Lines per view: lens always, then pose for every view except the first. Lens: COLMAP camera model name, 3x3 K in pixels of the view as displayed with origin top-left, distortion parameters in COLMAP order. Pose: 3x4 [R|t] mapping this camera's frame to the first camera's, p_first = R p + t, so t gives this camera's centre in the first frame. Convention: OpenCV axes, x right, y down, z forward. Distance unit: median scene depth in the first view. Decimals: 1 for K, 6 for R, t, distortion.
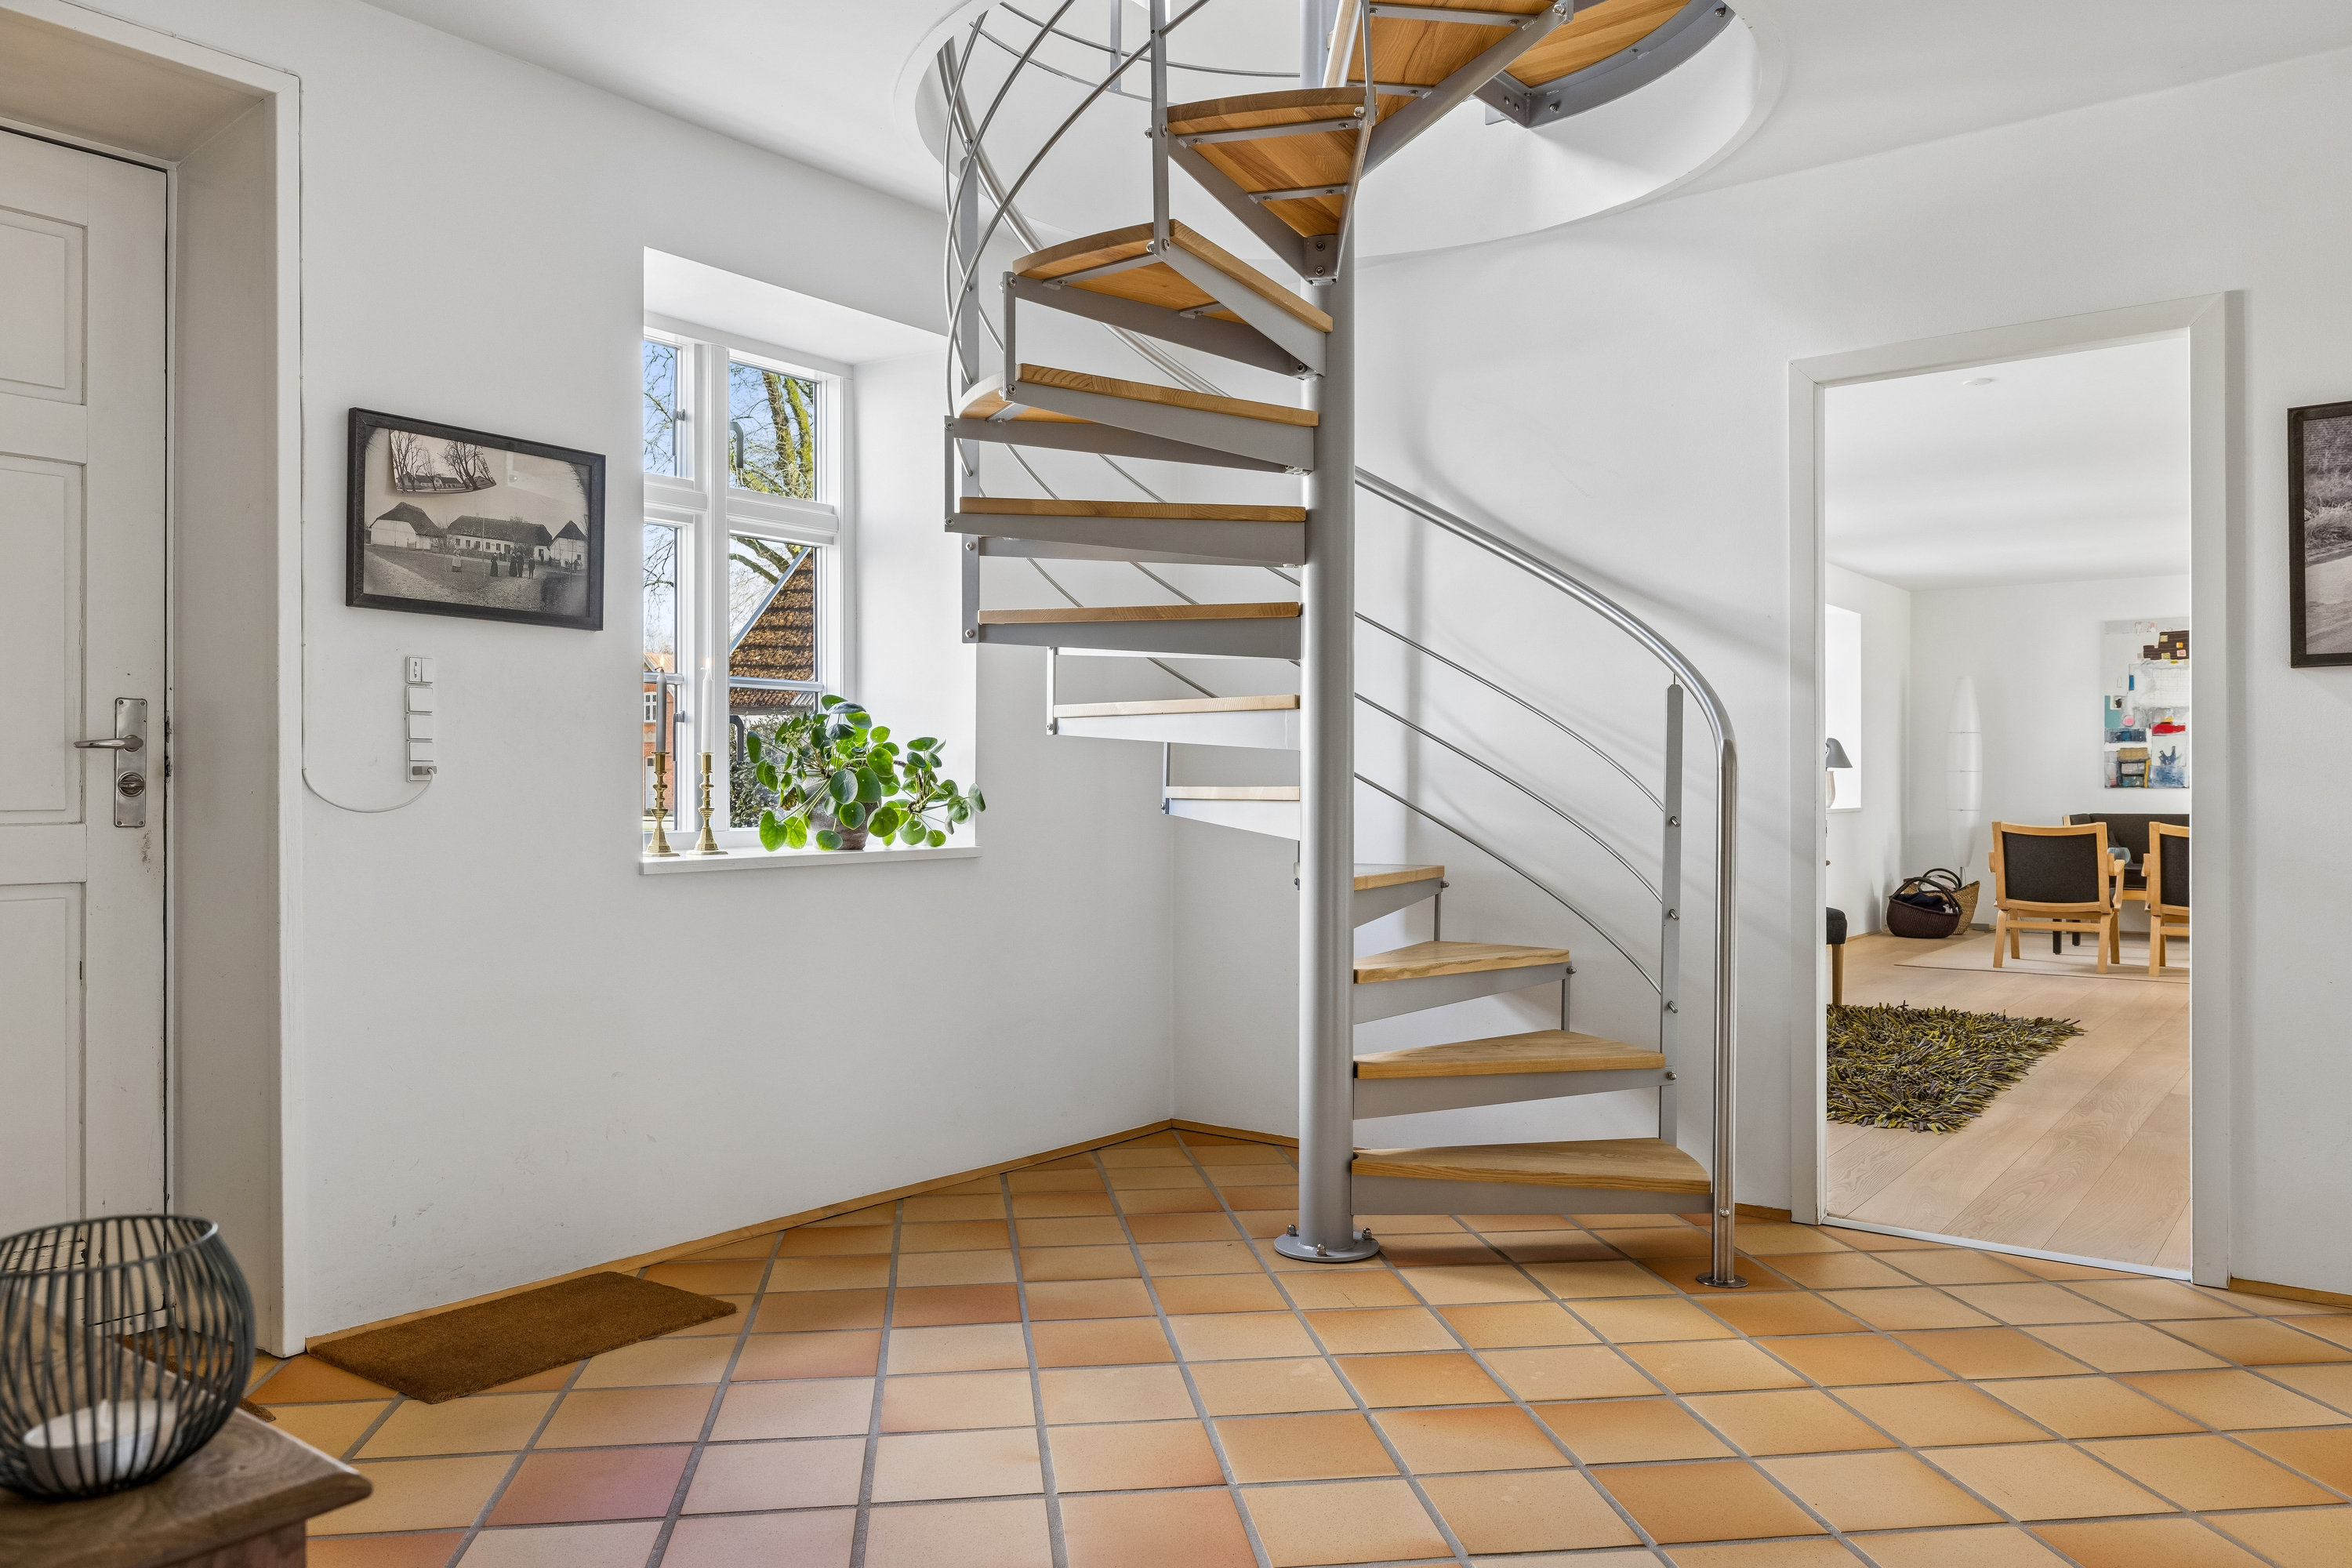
lens RADIAL K [[1681.9, 0, 1176.0], [0, 1681.9, 784.0], [0, 0, 1]] dist [-0.000032, 0.000053]
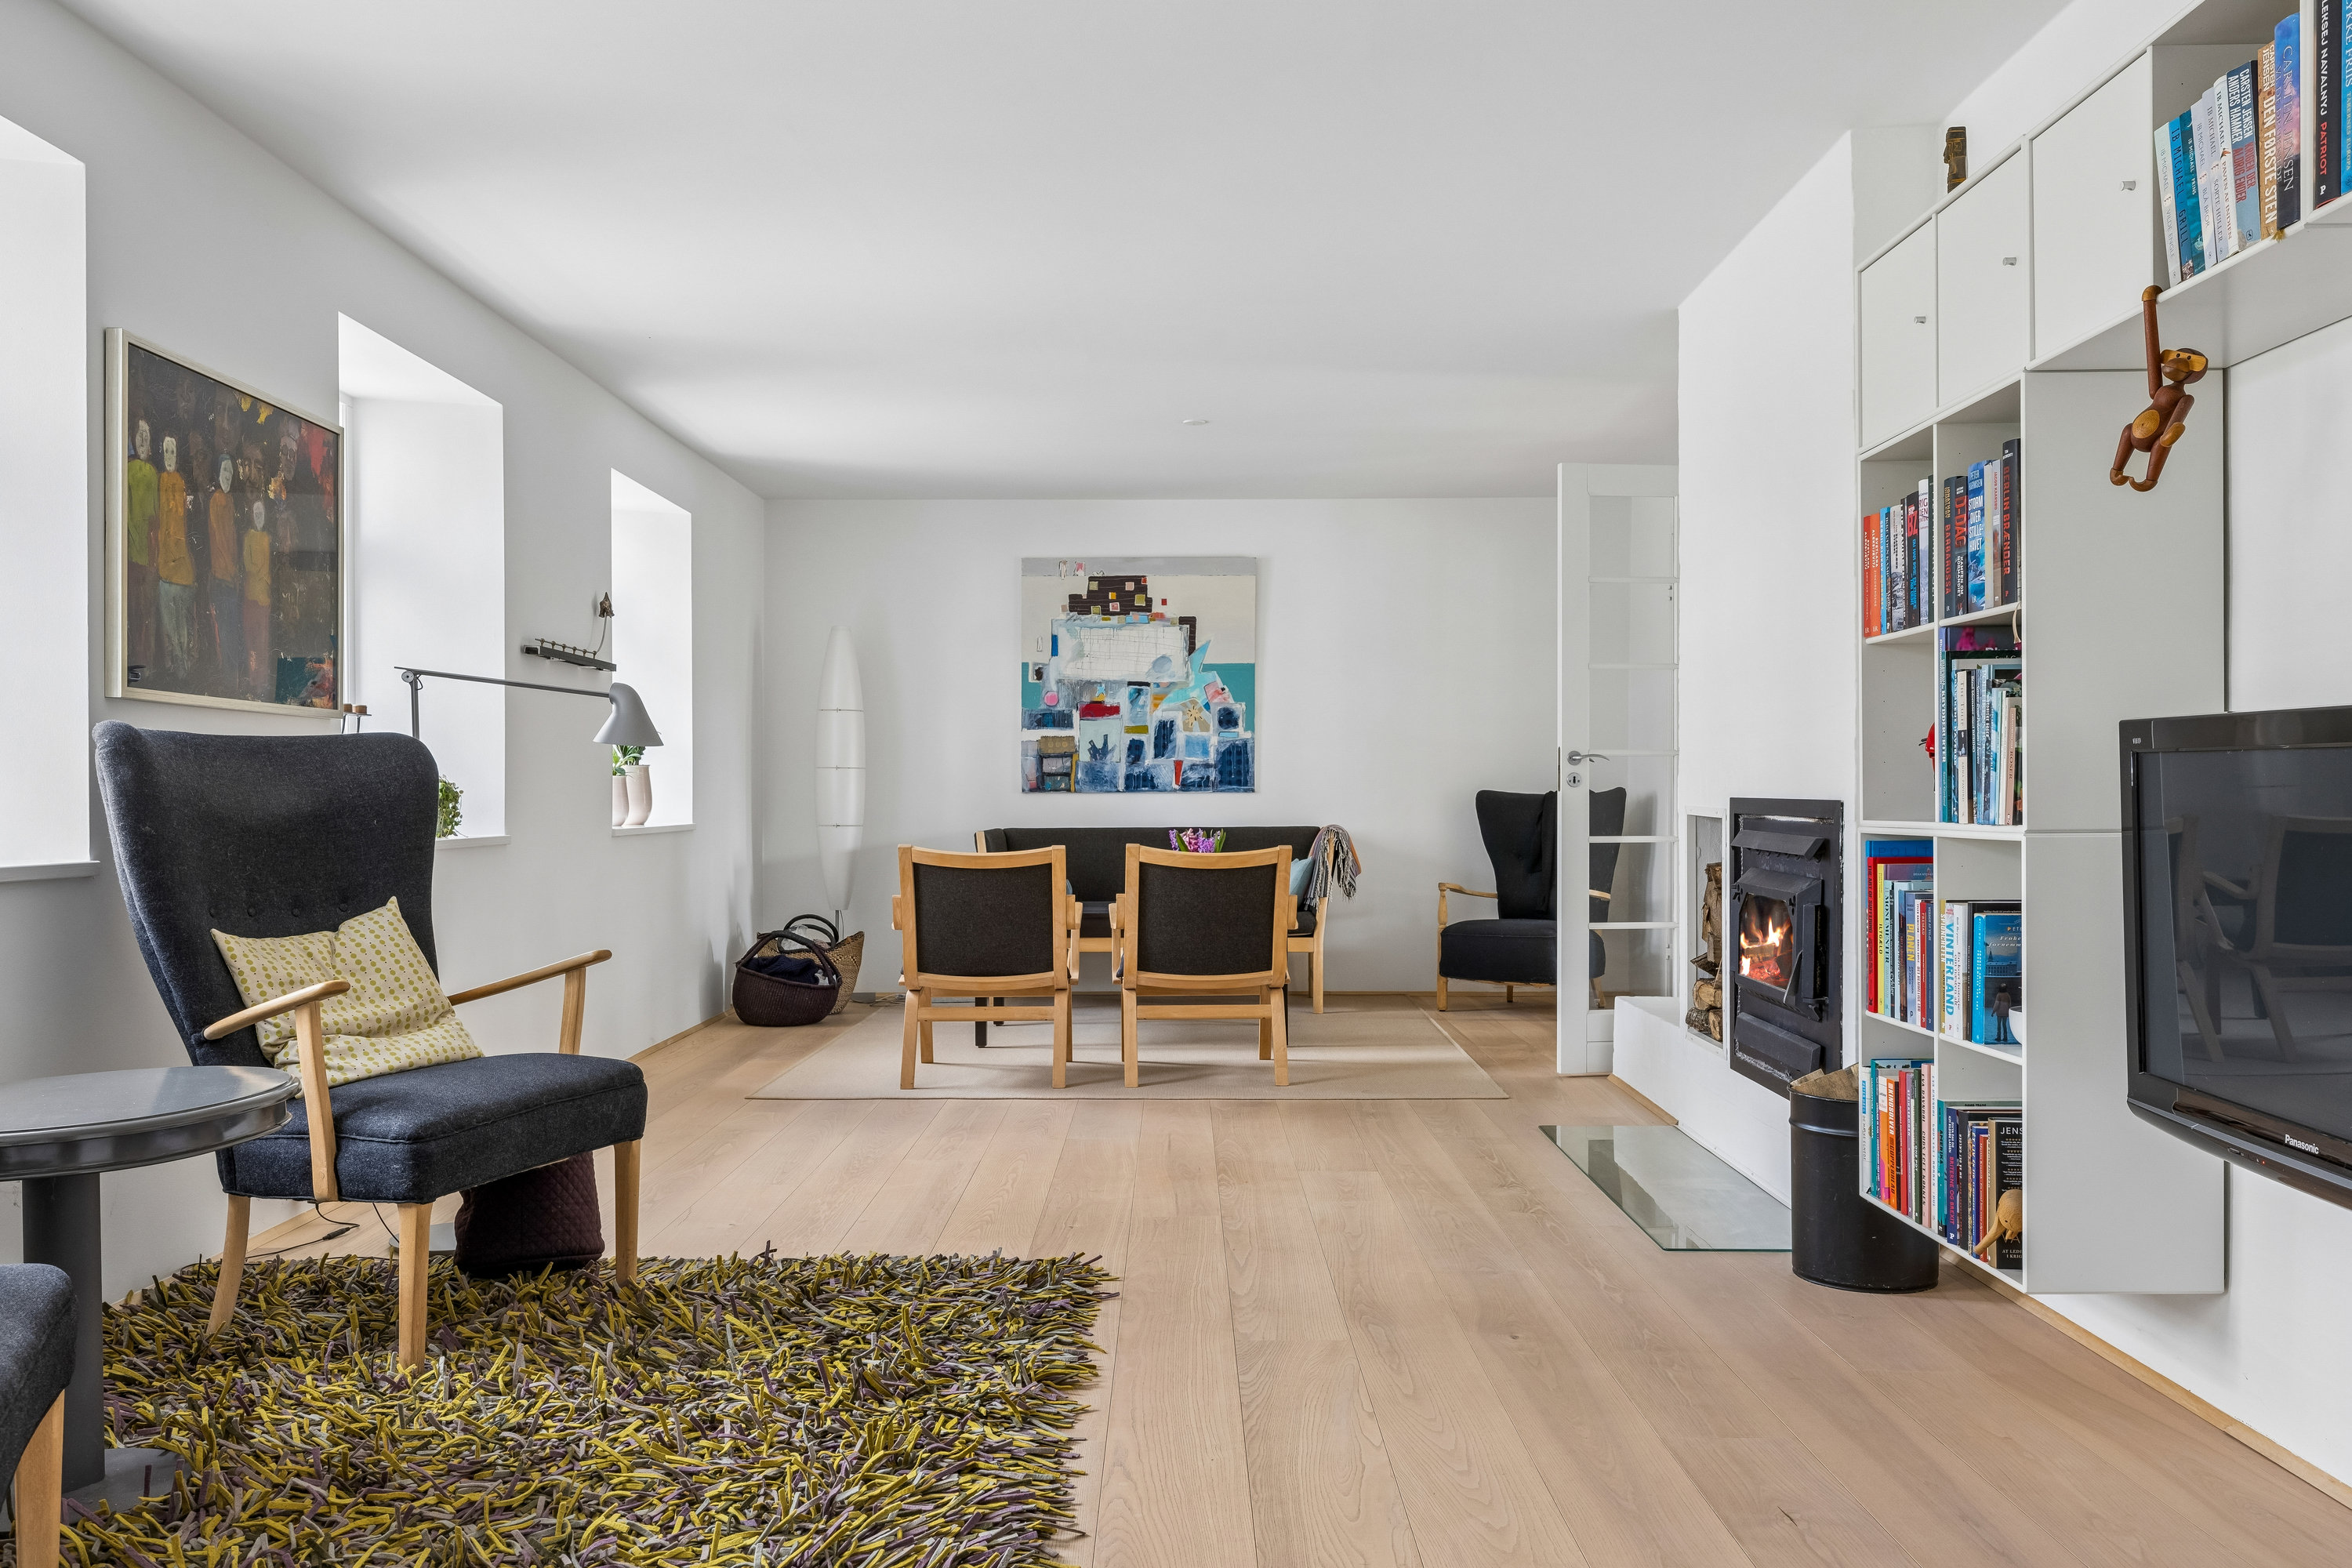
lens RADIAL K [[1862.5, 0, 1176.0], [0, 1862.5, 784.0], [0, 0, 1]] dist [-0.001688, -0.000493]
pose [[0.805143, -0.000681, 0.593081, 0.139898], [0.003920, 0.999984, -0.004174, 0.002415], [-0.593068, 0.005686, 0.805132, 0.333321]]
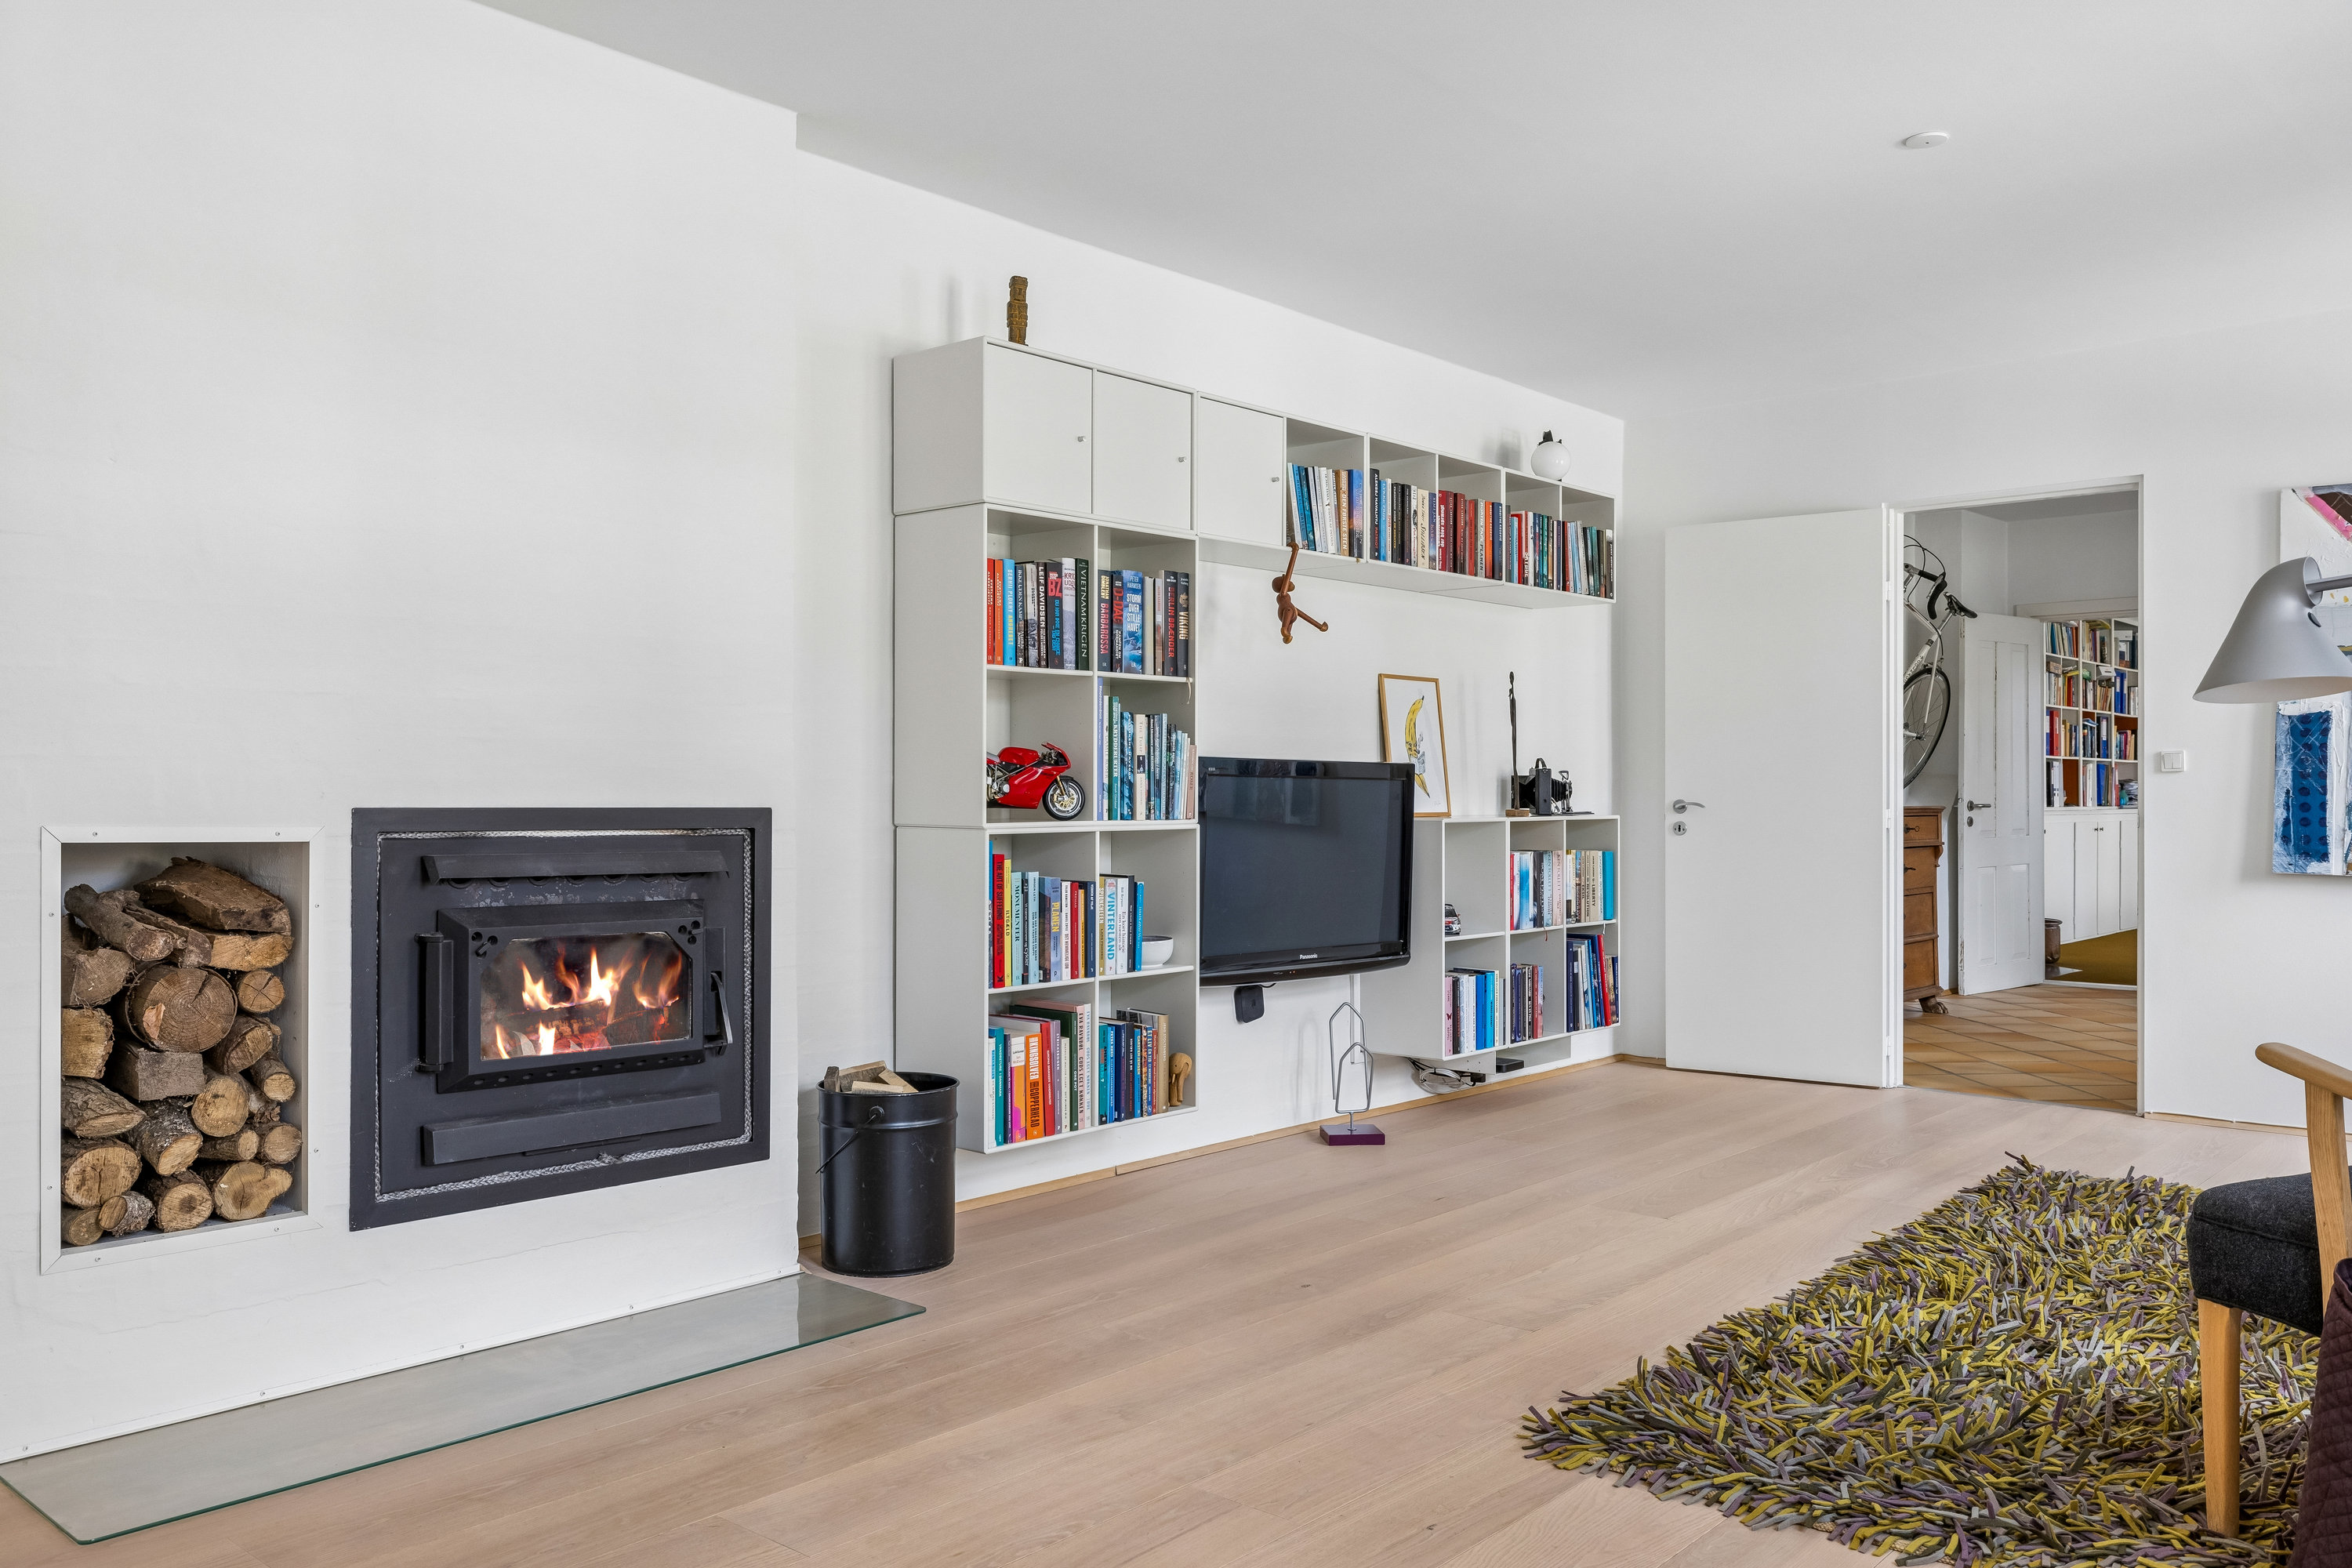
lens RADIAL K [[1810.5, 0, 1176.0], [0, 1810.5, 784.0], [0, 0, 1]] dist [0.005702, 0.002935]
pose [[-0.997630, -0.008072, 0.068336, 0.351185], [-0.008636, 0.999931, -0.007958, 0.002727], [-0.068267, -0.008529, -0.997631, 0.842252]]
